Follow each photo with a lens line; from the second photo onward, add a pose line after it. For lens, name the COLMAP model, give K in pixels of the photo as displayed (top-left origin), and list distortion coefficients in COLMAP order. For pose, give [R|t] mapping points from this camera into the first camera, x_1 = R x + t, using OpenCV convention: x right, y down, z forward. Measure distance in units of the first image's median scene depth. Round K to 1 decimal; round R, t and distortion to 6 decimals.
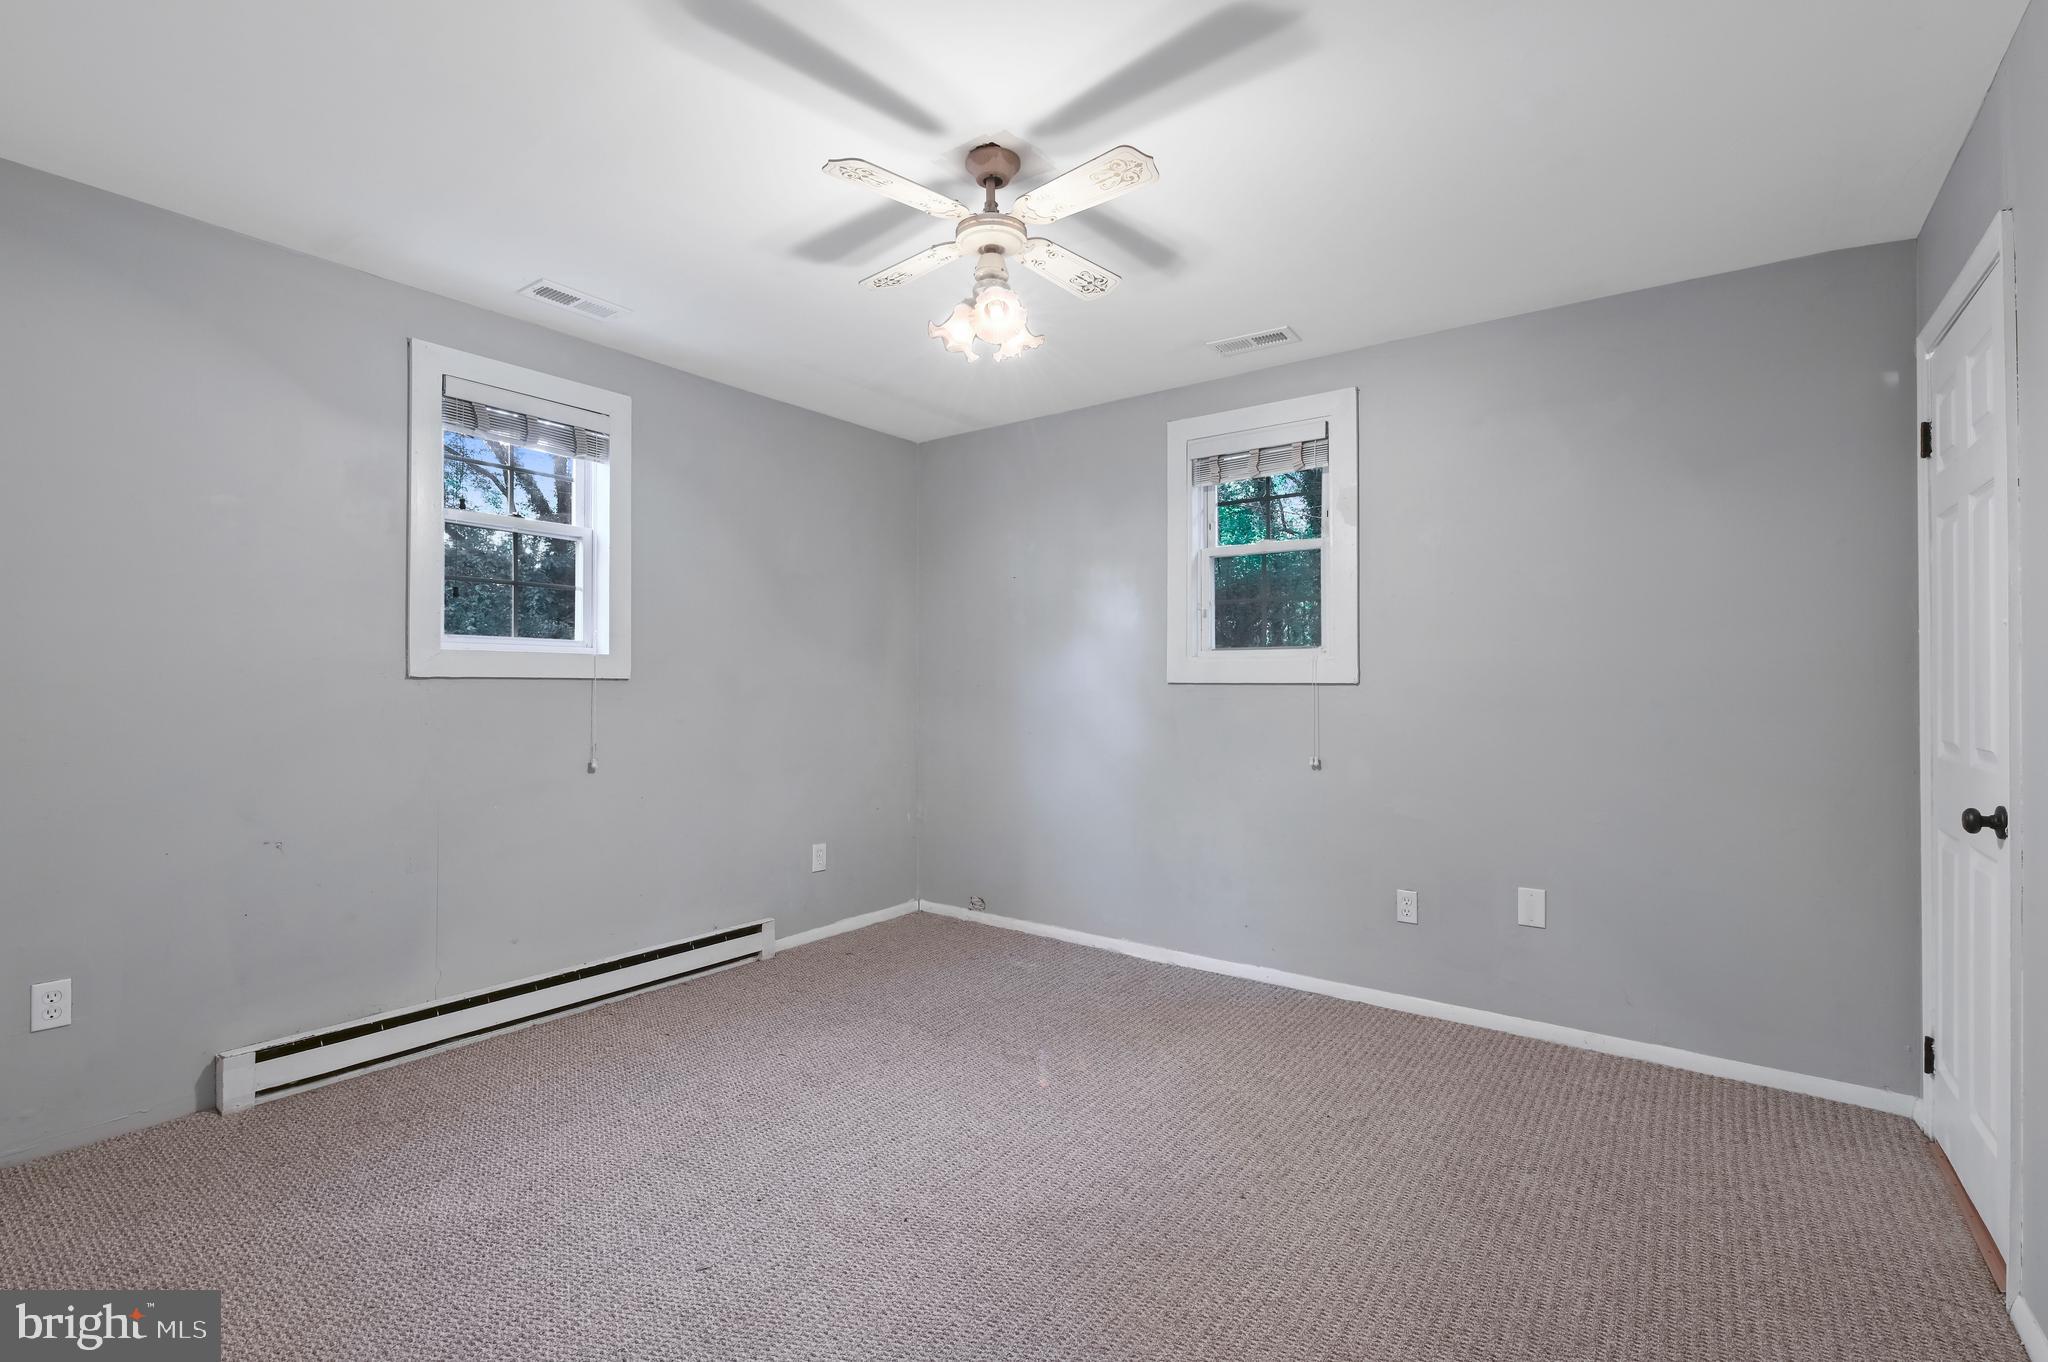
lens RADIAL K [[912.7, 0, 1026.3], [0, 912.7, 672.4], [0, 0, 1]] dist [-0.004403, -0.000480]
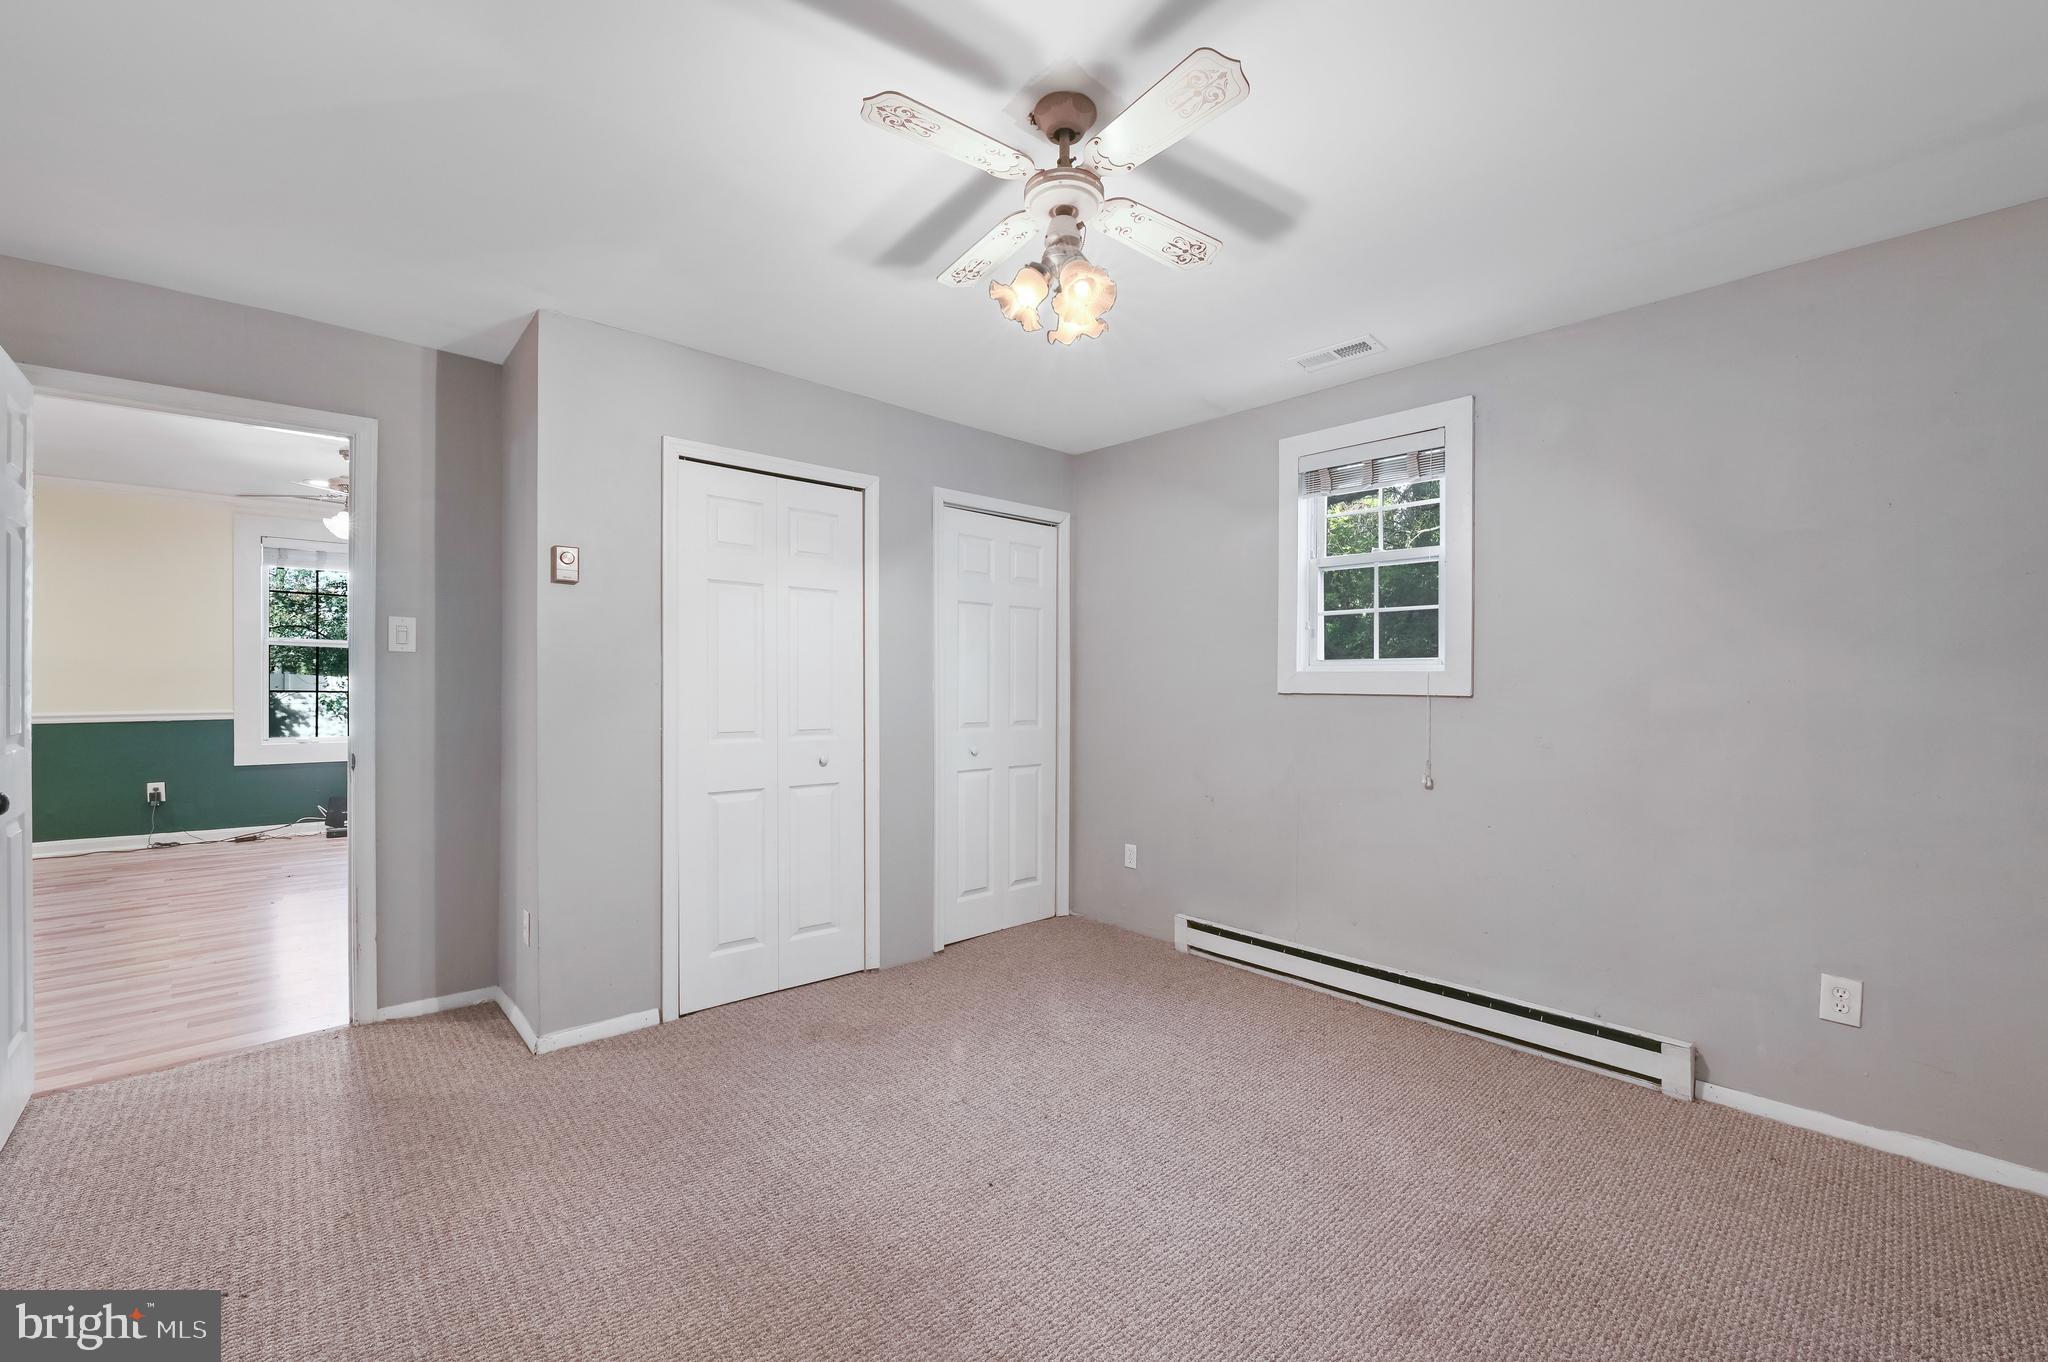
lens RADIAL K [[845.6, 0, 1025.7], [0, 845.6, 688.5], [0, 0, 1]] dist [-0.003224, 0.000709]
pose [[-0.191907, 0.004918, -0.981401, 0.563680], [0.006615, 0.999971, 0.003717, -0.008676], [0.981391, -0.005779, -0.191934, 0.797407]]
